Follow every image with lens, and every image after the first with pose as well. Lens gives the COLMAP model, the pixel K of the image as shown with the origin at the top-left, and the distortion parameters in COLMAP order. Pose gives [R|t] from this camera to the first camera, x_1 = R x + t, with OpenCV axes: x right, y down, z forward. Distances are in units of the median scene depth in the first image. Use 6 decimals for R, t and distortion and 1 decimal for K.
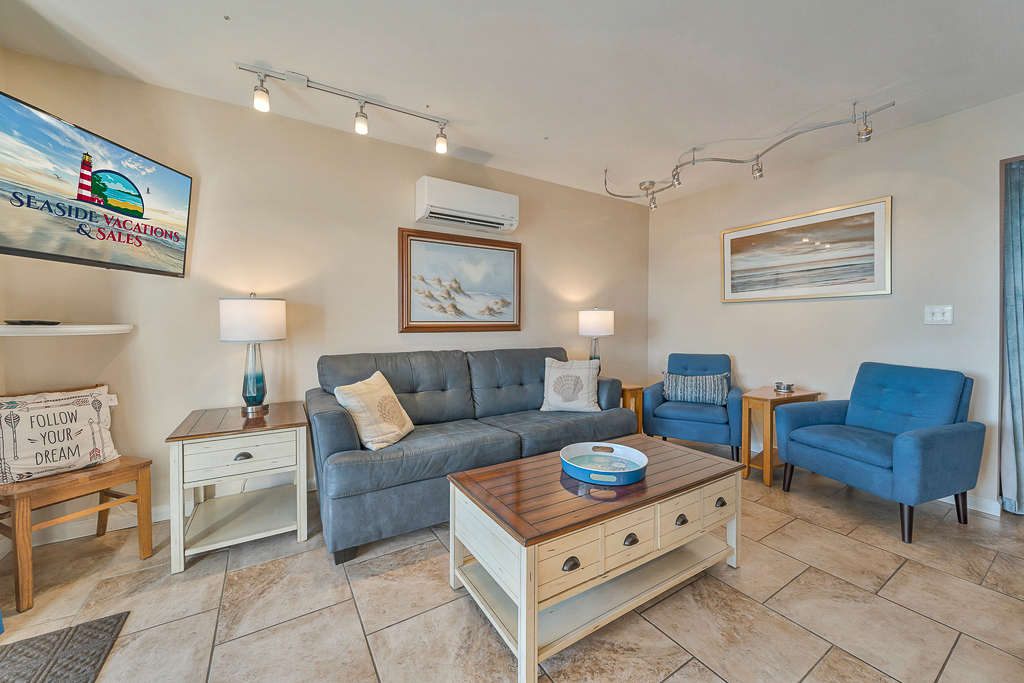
lens RADIAL K [[389.4, 0, 516.9], [0, 389.4, 331.2], [0, 0, 1]] dist [-0.007311, 0.000095]
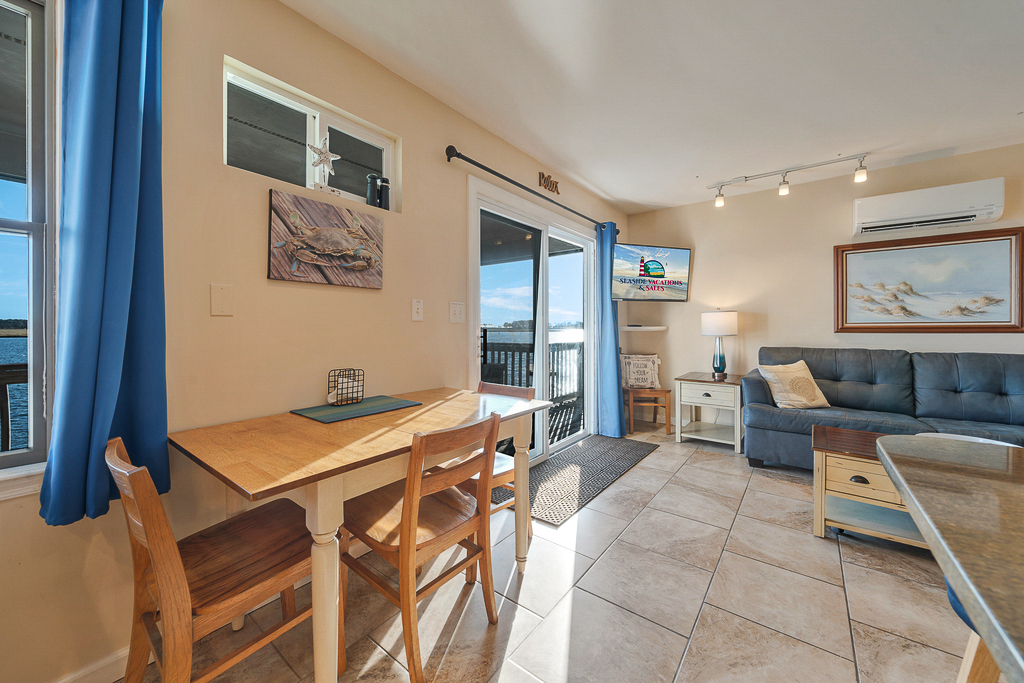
lens RADIAL K [[381.7, 0, 510.6], [0, 381.7, 319.1], [0, 0, 1]] dist [-0.010938, 0.000013]
pose [[0.346584, -0.019270, -0.937821, 0.497502], [-0.014521, 0.999559, -0.025905, 0.007668], [0.937907, 0.022596, 0.346151, -0.387797]]
